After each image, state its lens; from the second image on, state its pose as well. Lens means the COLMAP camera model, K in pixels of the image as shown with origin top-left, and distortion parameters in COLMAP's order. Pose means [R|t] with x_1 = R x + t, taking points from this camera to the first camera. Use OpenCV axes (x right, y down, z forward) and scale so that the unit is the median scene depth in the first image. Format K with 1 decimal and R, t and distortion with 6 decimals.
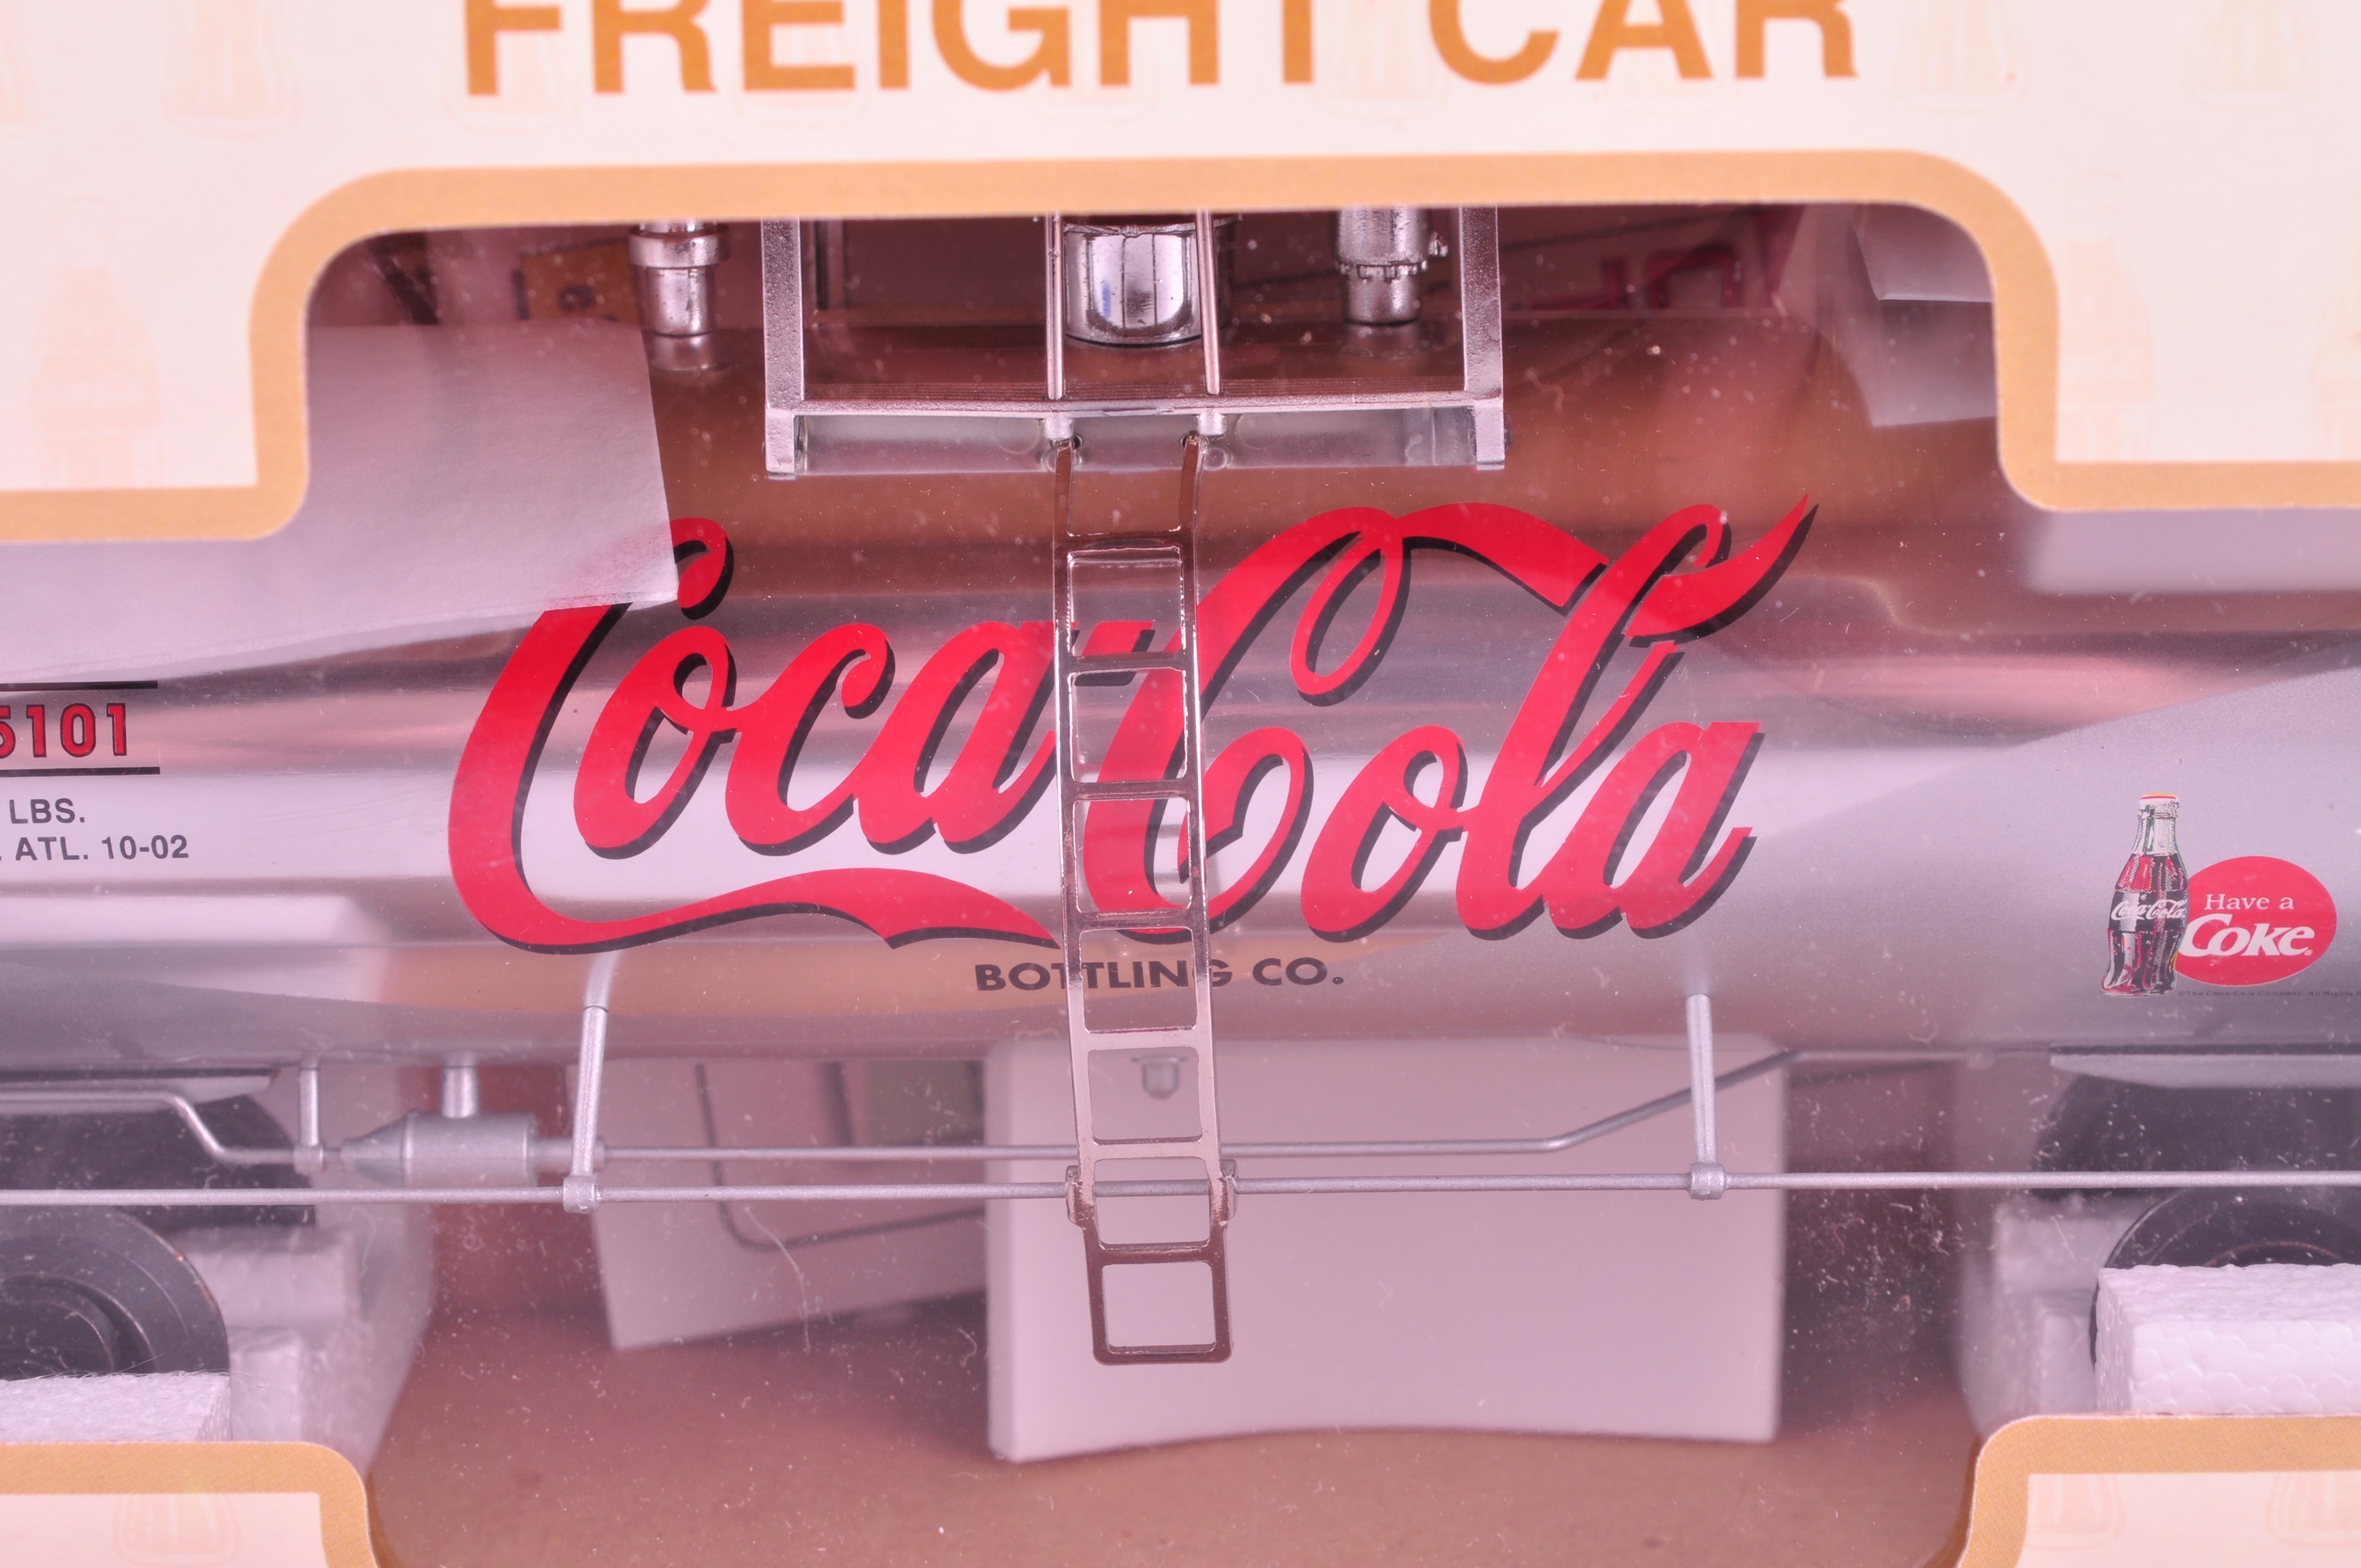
lens RADIAL K [[5141.7, 0, 1180.5], [0, 5141.7, 784.0], [0, 0, 1]] dist [-0.023604, 0.137580]
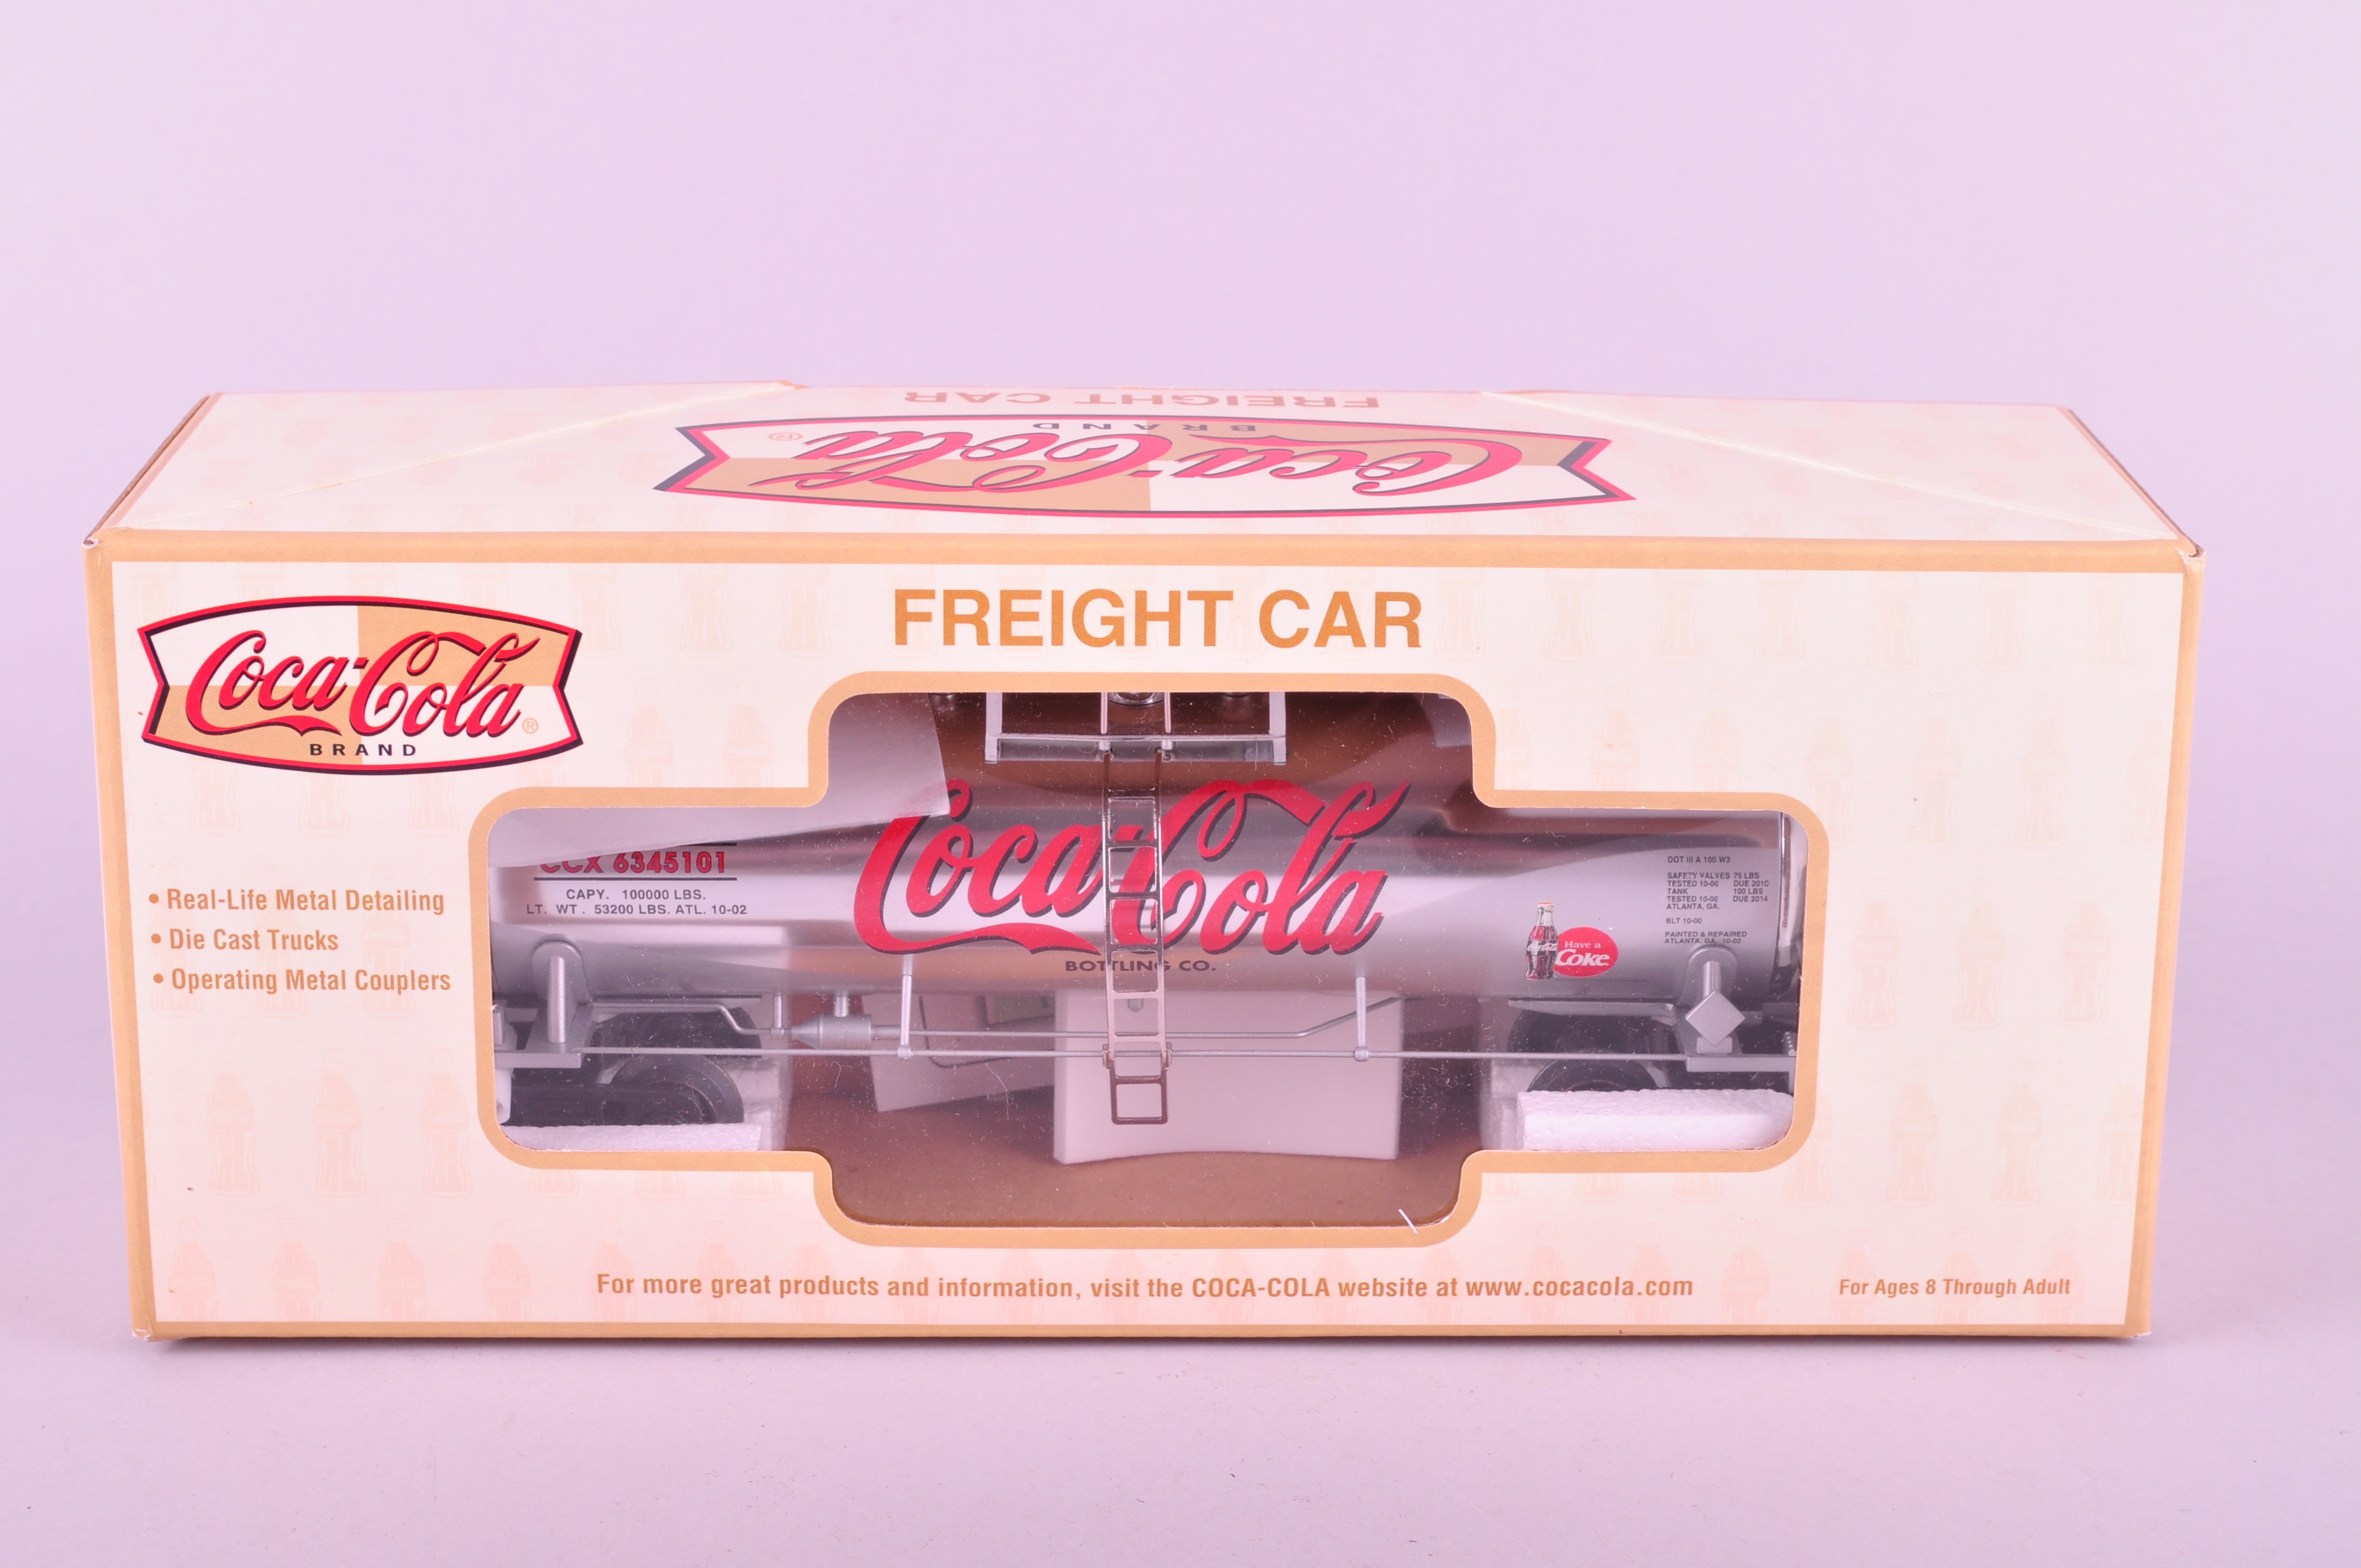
lens RADIAL K [[4821.2, 0, 1180.5], [0, 4821.2, 784.0], [0, 0, 1]] dist [0.010410, 0.178018]
pose [[0.999045, 0.015784, 0.040748, -0.081463], [-0.017760, 0.998660, 0.048608, -0.163916], [-0.039926, -0.049285, 0.997986, -1.307296]]
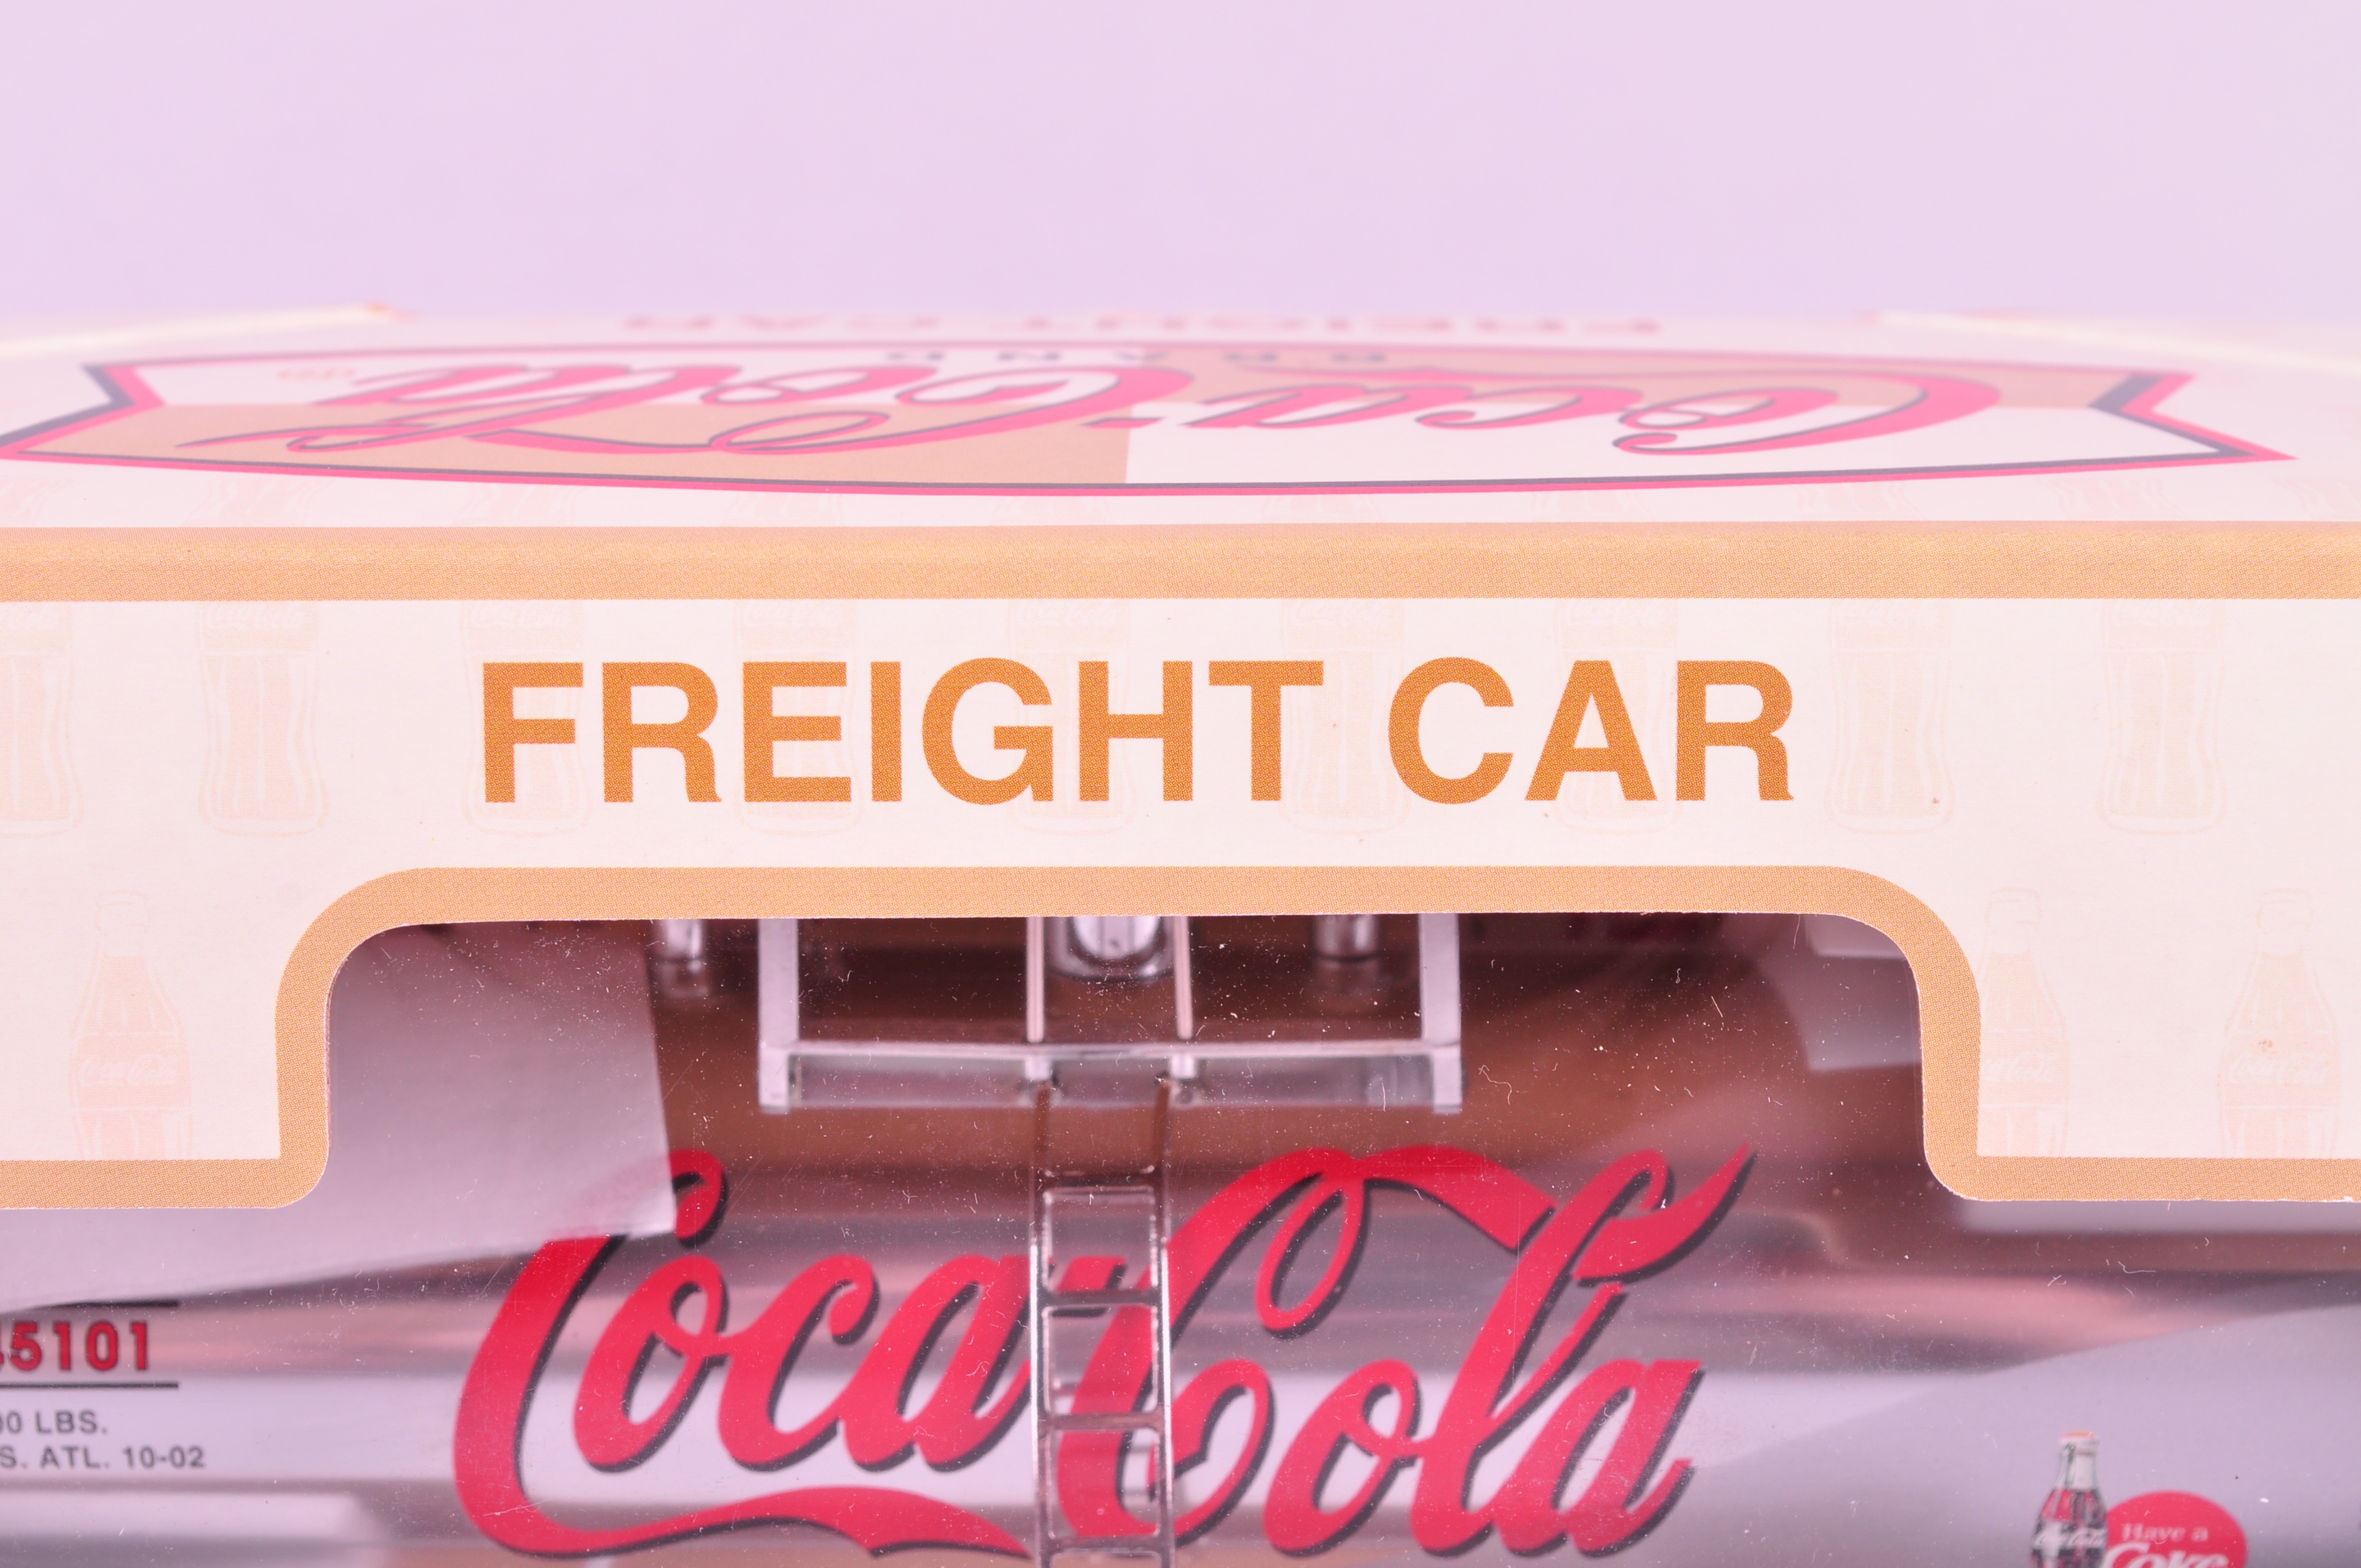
lens RADIAL K [[5141.7, 0, 1180.5], [0, 5141.7, 784.0], [0, 0, 1]] dist [-0.023604, 0.137580]
pose [[0.999932, 0.011209, 0.003277, 0.001376], [-0.011056, 0.998992, -0.043509, -0.082114], [-0.003762, 0.043470, 0.999048, -0.056436]]
